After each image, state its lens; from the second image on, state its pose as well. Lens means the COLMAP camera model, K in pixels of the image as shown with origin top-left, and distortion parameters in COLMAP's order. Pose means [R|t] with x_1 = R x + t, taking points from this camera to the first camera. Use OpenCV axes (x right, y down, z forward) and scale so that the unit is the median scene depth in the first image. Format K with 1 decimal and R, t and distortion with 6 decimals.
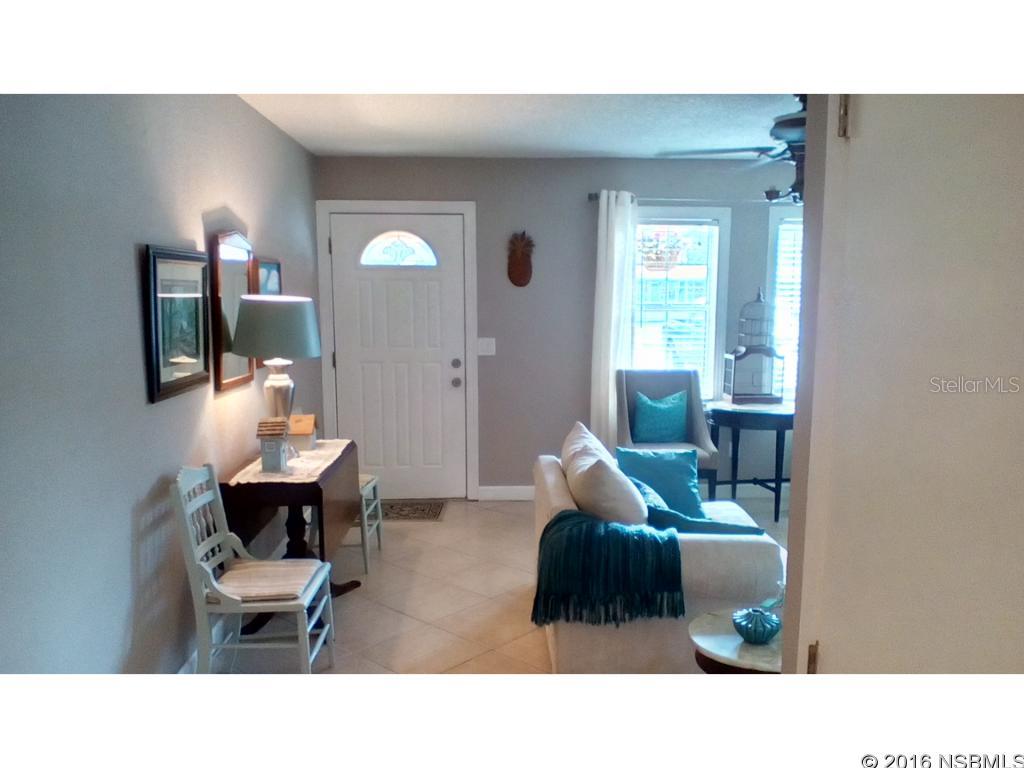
lens RADIAL K [[835.6, 0, 521.5], [0, 835.6, 383.5], [0, 0, 1]] dist [0.056752, -0.109652]
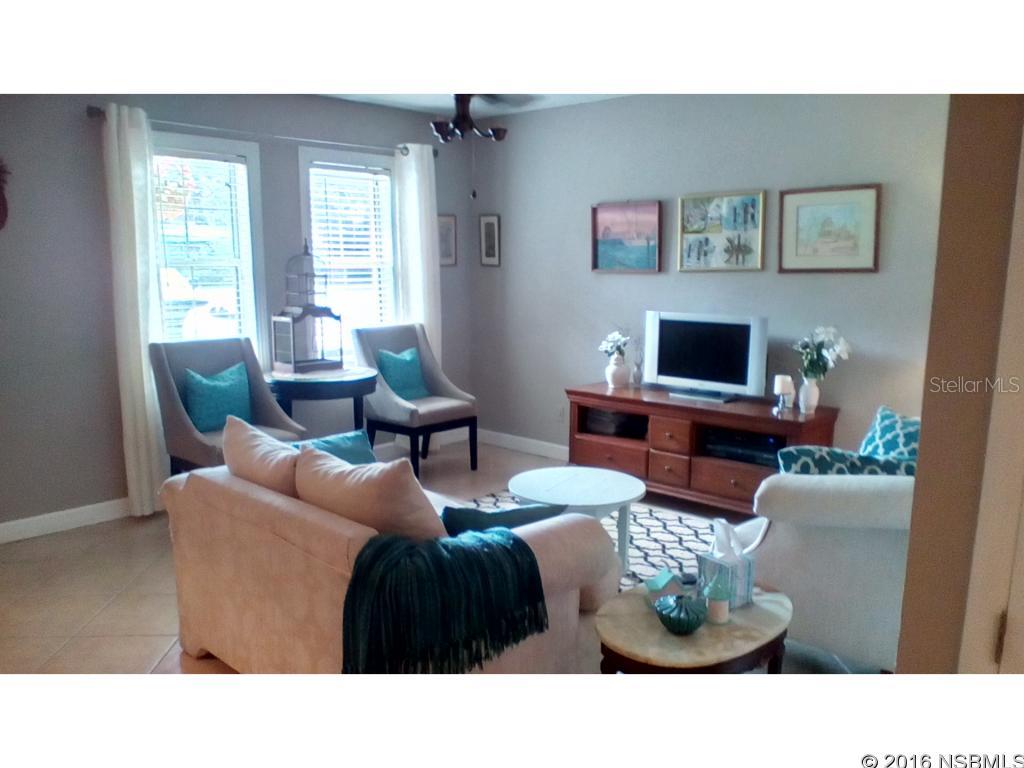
lens RADIAL K [[835.6, 0, 512.0], [0, 835.6, 387.5], [0, 0, 1]] dist [0.056752, -0.109652]
pose [[0.712144, -0.106934, 0.693841, -0.191934], [0.072409, 0.994248, 0.078914, -0.013231], [-0.698289, -0.005957, 0.715791, 0.221056]]
